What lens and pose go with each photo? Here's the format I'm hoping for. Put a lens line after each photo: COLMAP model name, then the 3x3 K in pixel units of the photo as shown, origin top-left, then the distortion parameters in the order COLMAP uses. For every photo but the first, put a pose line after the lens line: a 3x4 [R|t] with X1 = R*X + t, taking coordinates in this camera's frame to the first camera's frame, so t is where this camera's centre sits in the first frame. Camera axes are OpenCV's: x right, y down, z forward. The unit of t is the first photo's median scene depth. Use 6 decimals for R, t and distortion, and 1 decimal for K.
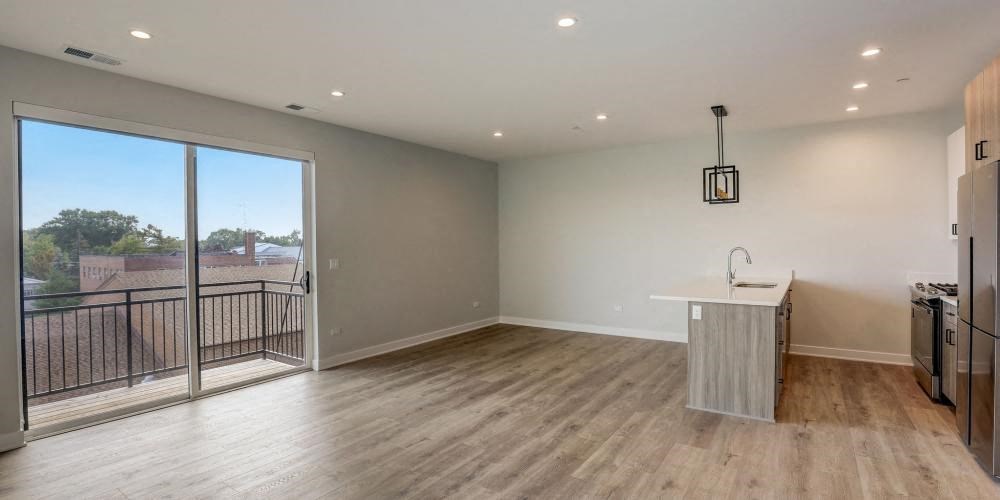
lens RADIAL K [[460.4, 0, 500.7], [0, 460.4, 245.9], [0, 0, 1]] dist [-0.030564, 0.000566]
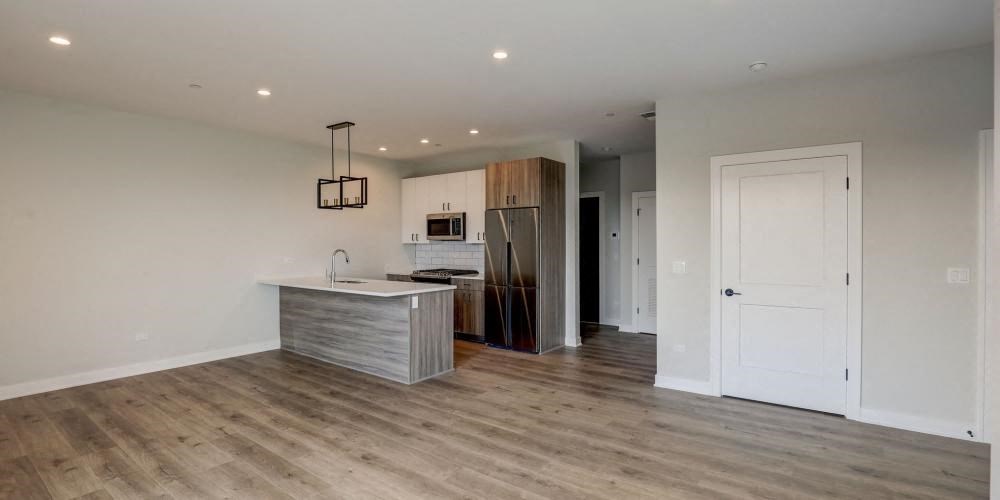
lens RADIAL K [[460.4, 0, 500.0], [0, 460.4, 244.5], [0, 0, 1]] dist [-0.030564, 0.000566]
pose [[0.044442, 0.004016, 0.999004, -0.782200], [0.010084, 0.999939, -0.004469, -0.000650], [-0.998961, 0.010273, 0.044399, 0.722379]]
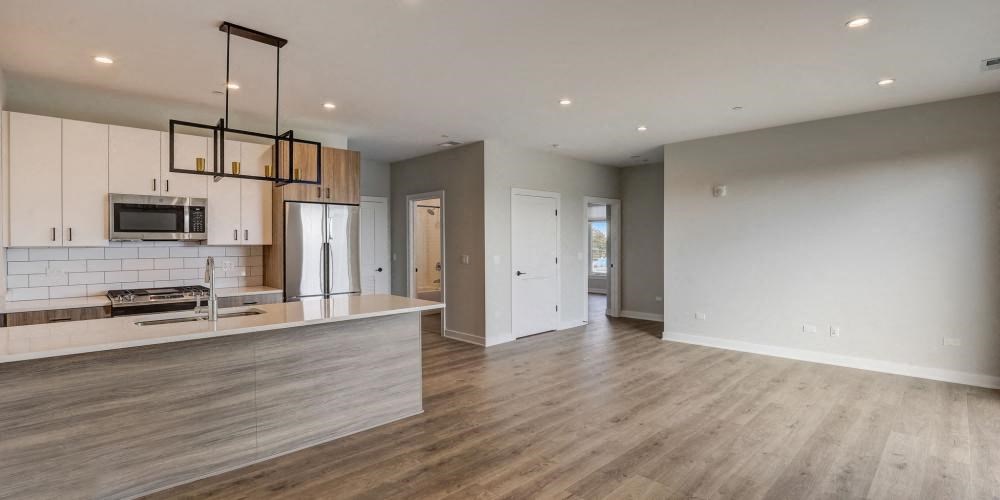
lens RADIAL K [[460.4, 0, 499.3], [0, 460.4, 246.6], [0, 0, 1]] dist [-0.030564, 0.000566]
pose [[-0.979611, 0.012631, 0.200506, 0.043585], [0.016147, 0.999743, 0.015912, -0.017467], [-0.200253, 0.018825, -0.979563, 1.967521]]
